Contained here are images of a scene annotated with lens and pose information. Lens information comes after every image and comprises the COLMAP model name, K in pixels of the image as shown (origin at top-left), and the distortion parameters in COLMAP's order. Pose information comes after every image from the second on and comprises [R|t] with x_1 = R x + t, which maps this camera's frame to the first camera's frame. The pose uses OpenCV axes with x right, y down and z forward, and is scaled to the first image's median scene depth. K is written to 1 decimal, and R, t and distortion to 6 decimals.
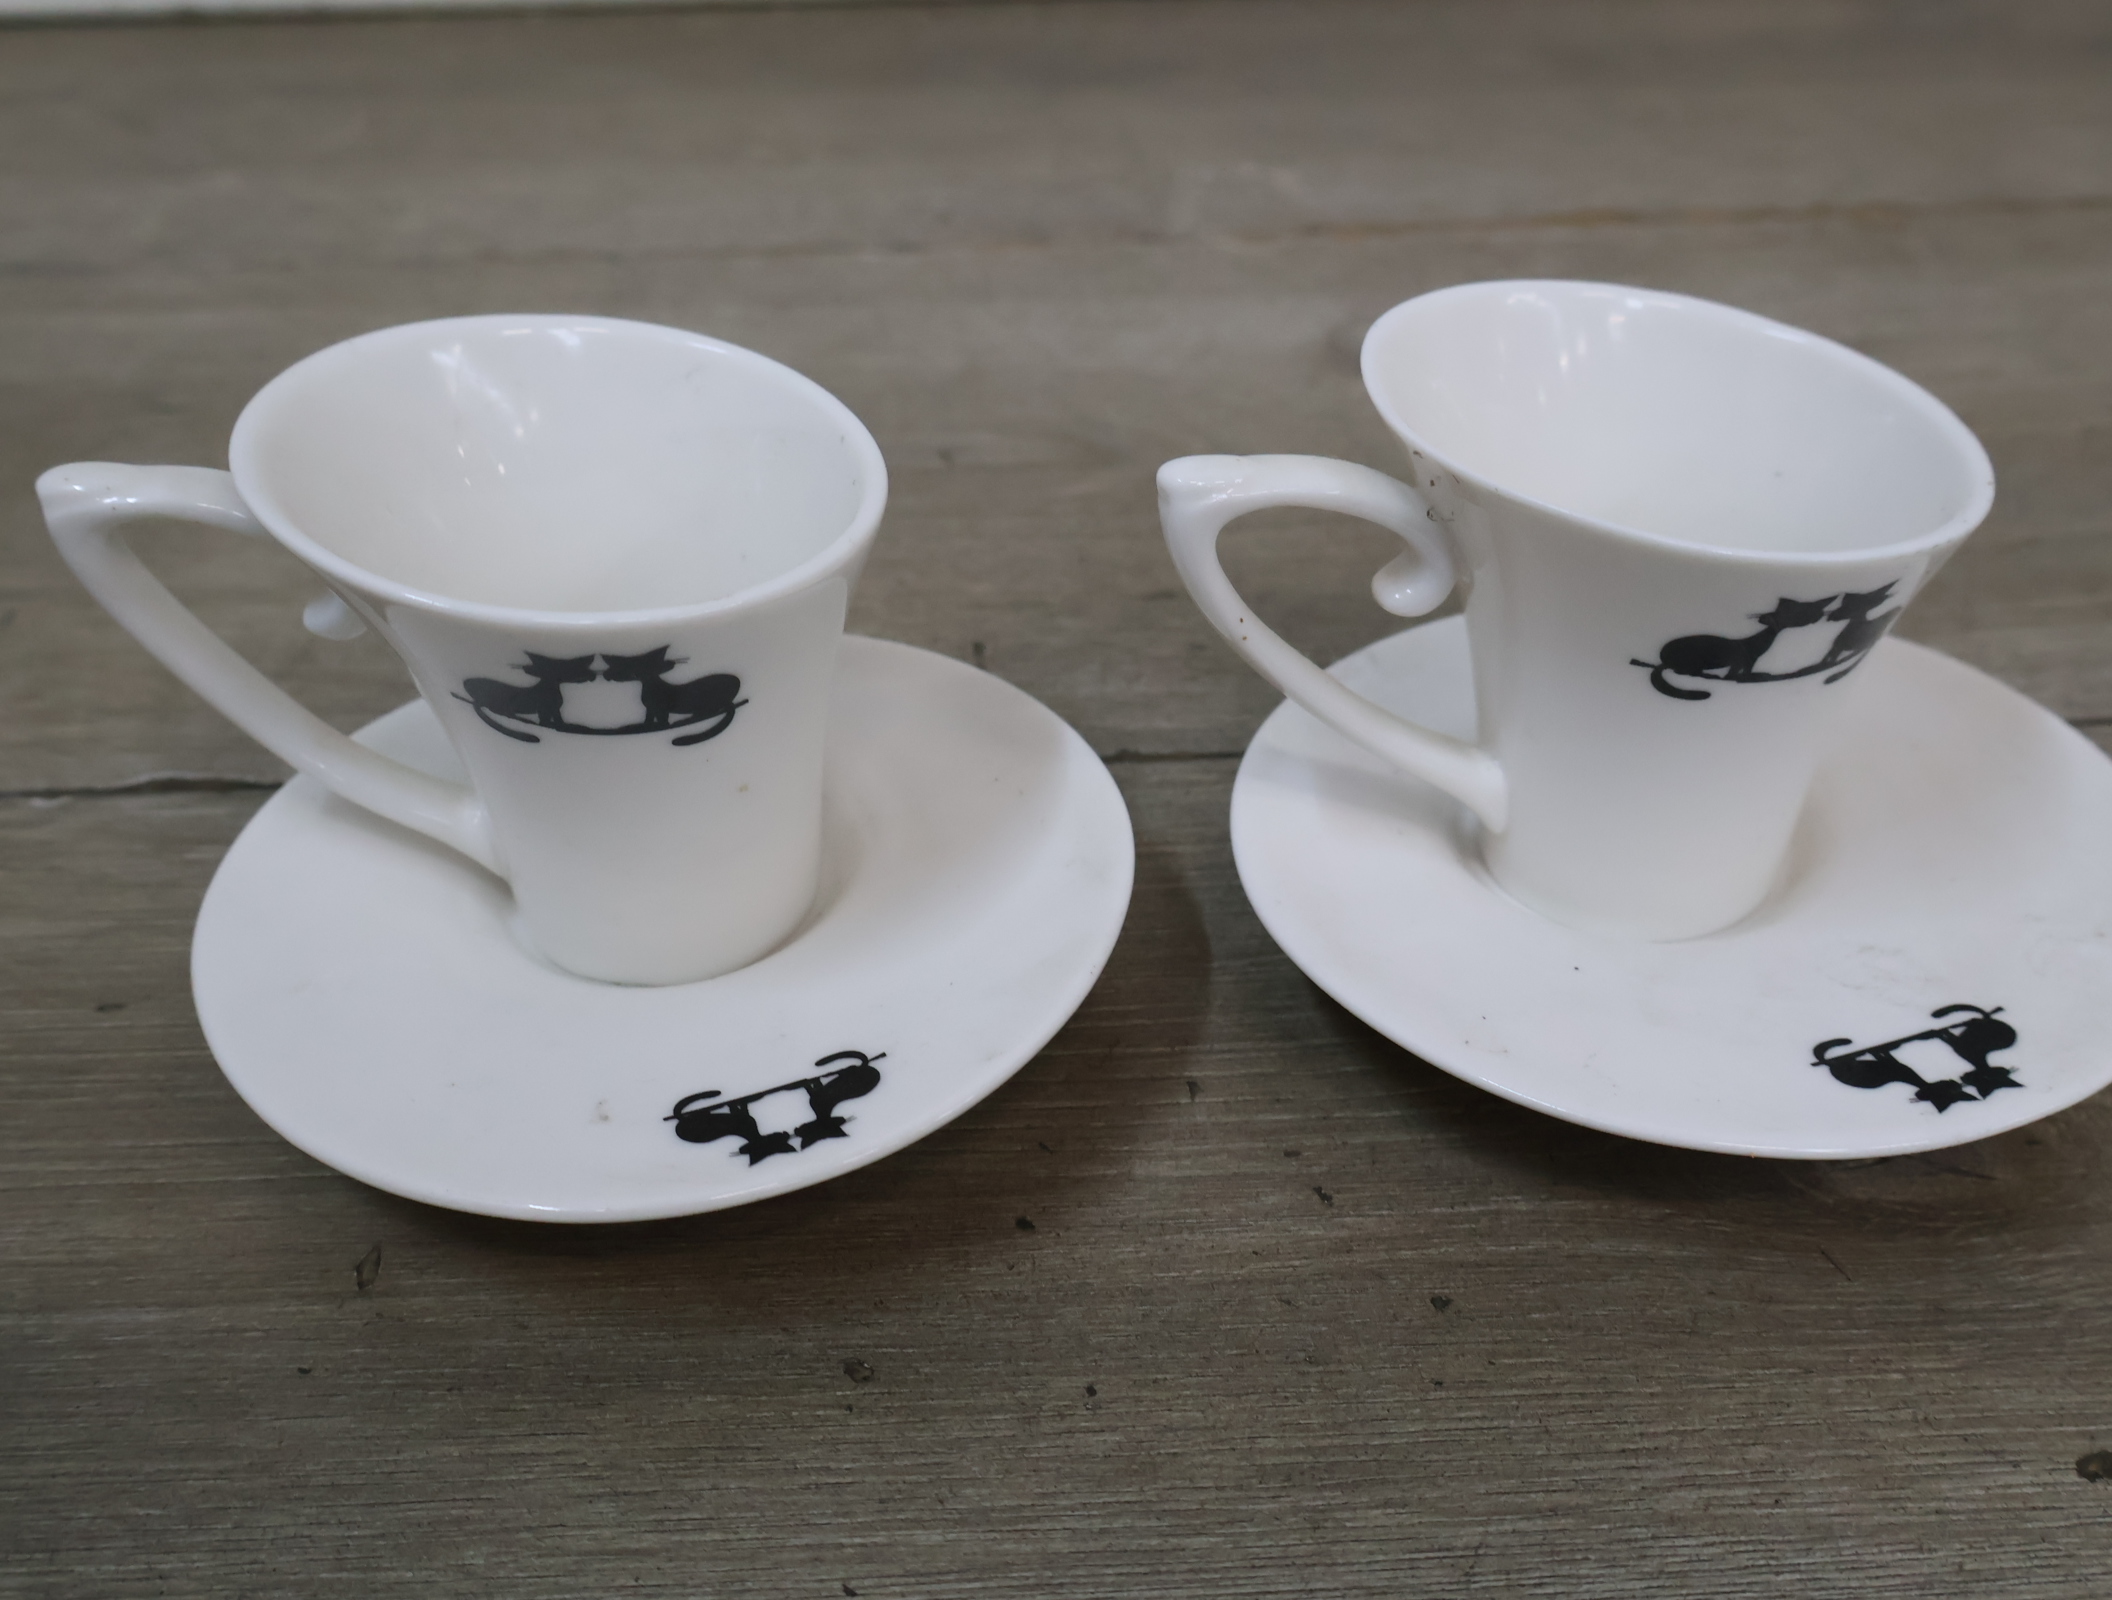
lens RADIAL K [[2237.9, 0, 1045.5], [0, 2237.9, 788.3], [0, 0, 1]] dist [0.013014, 0.000000]
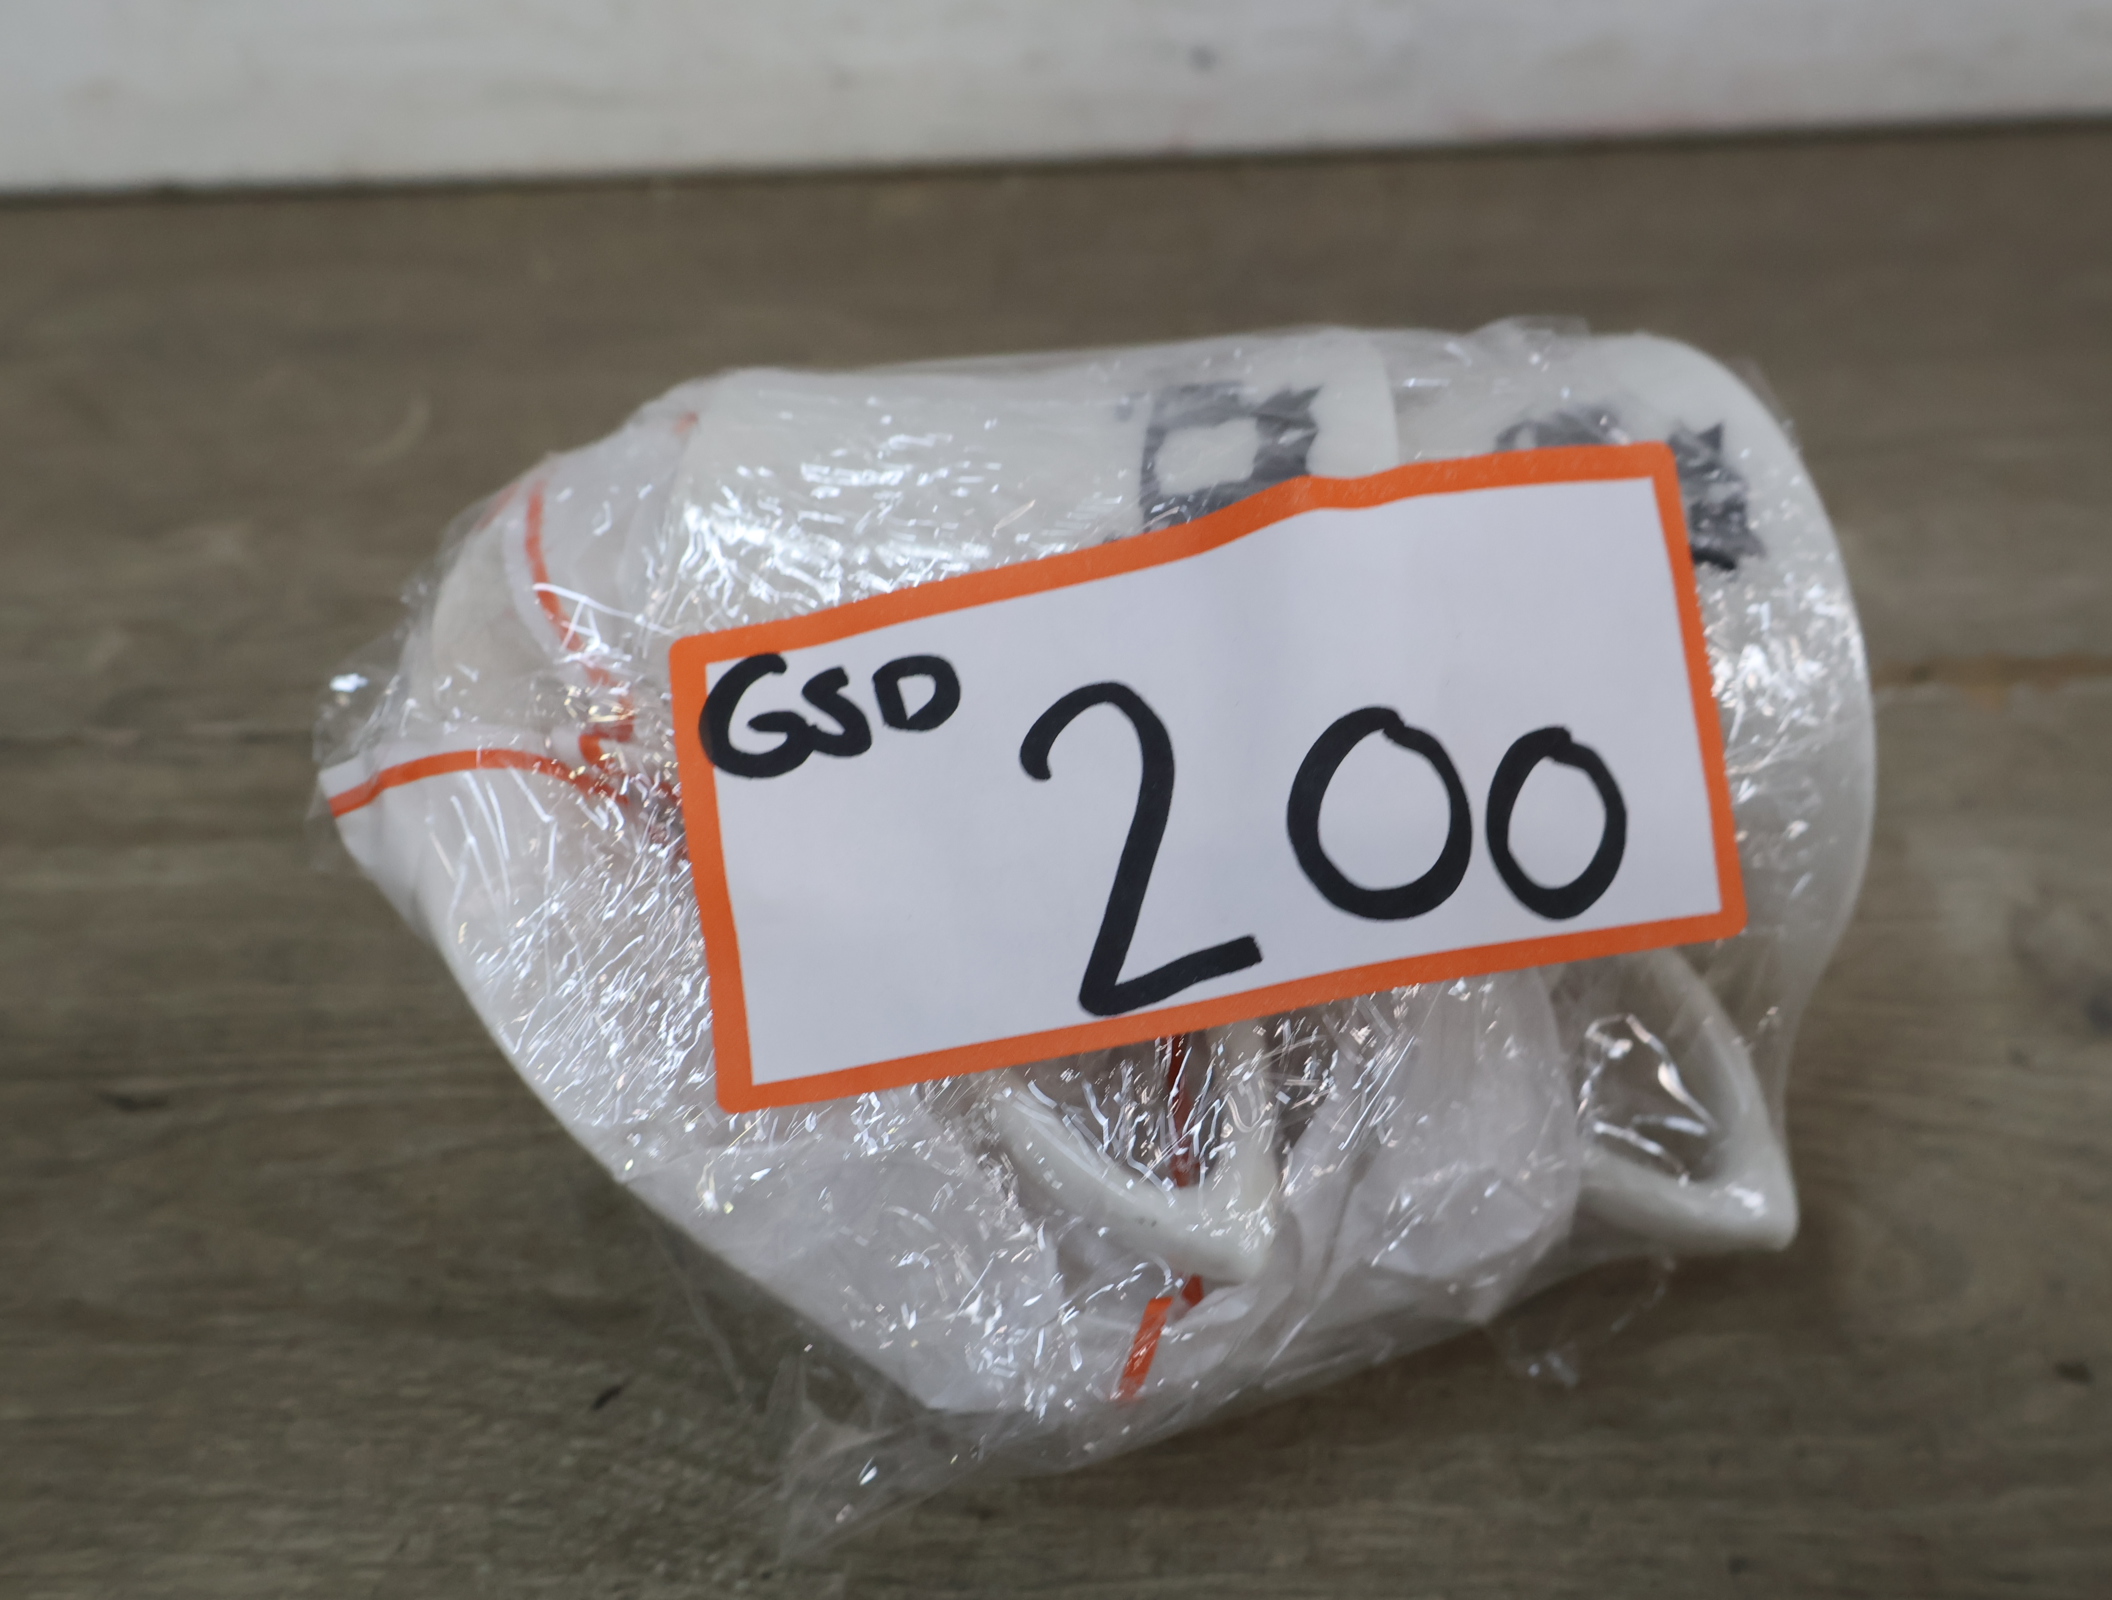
lens RADIAL K [[2237.9, 0, 1048.4], [0, 2237.9, 768.9], [0, 0, 1]] dist [0.013014, 0.000000]
pose [[0.999769, -0.000475, -0.021480, -0.210156], [0.002313, 0.996325, 0.085619, -0.511339], [0.021360, -0.085649, 0.996096, 0.663872]]
